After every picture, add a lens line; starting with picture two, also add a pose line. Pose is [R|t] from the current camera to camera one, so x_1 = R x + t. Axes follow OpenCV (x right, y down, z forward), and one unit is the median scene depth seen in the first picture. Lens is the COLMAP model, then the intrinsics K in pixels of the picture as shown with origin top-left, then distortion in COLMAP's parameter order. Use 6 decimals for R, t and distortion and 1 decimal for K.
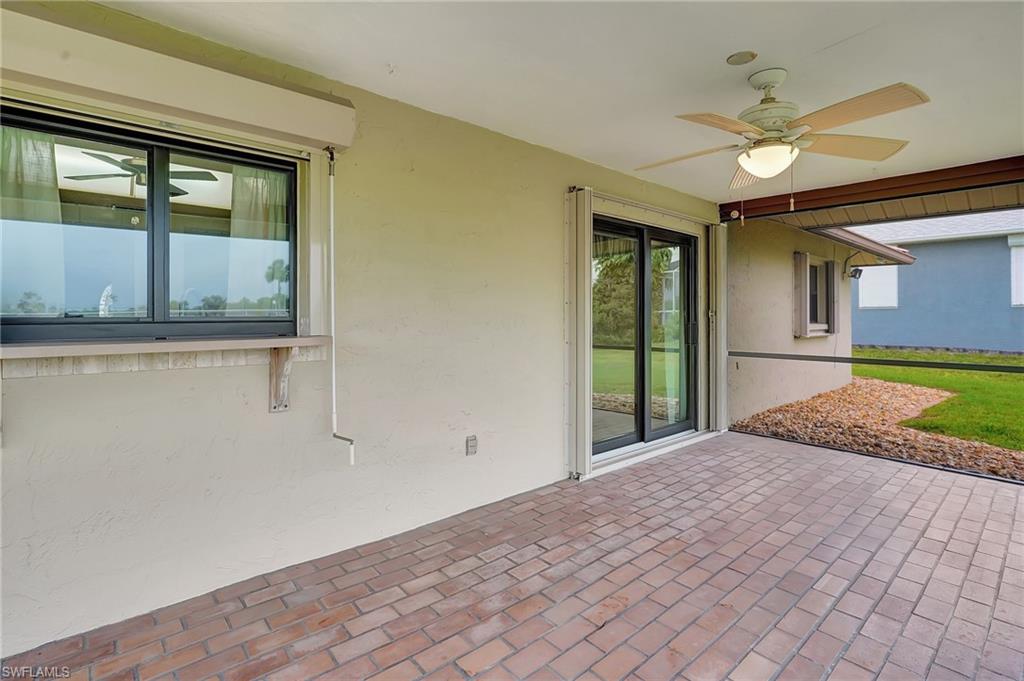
lens RADIAL K [[495.3, 0, 507.0], [0, 495.3, 319.5], [0, 0, 1]] dist [-0.002533, 0.000618]
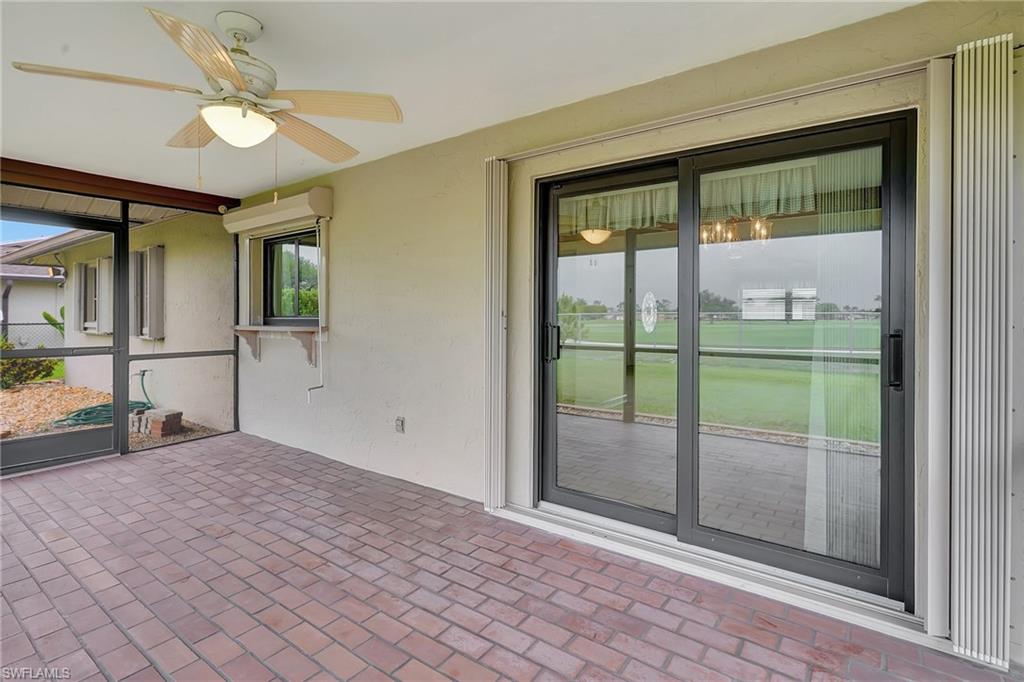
lens RADIAL K [[495.3, 0, 507.0], [0, 495.3, 320.0], [0, 0, 1]] dist [-0.002533, 0.000618]
pose [[0.210573, 0.007763, -0.977547, 1.180268], [-0.006675, 0.999957, 0.006503, -0.004779], [0.977555, 0.005156, 0.210616, 1.039526]]
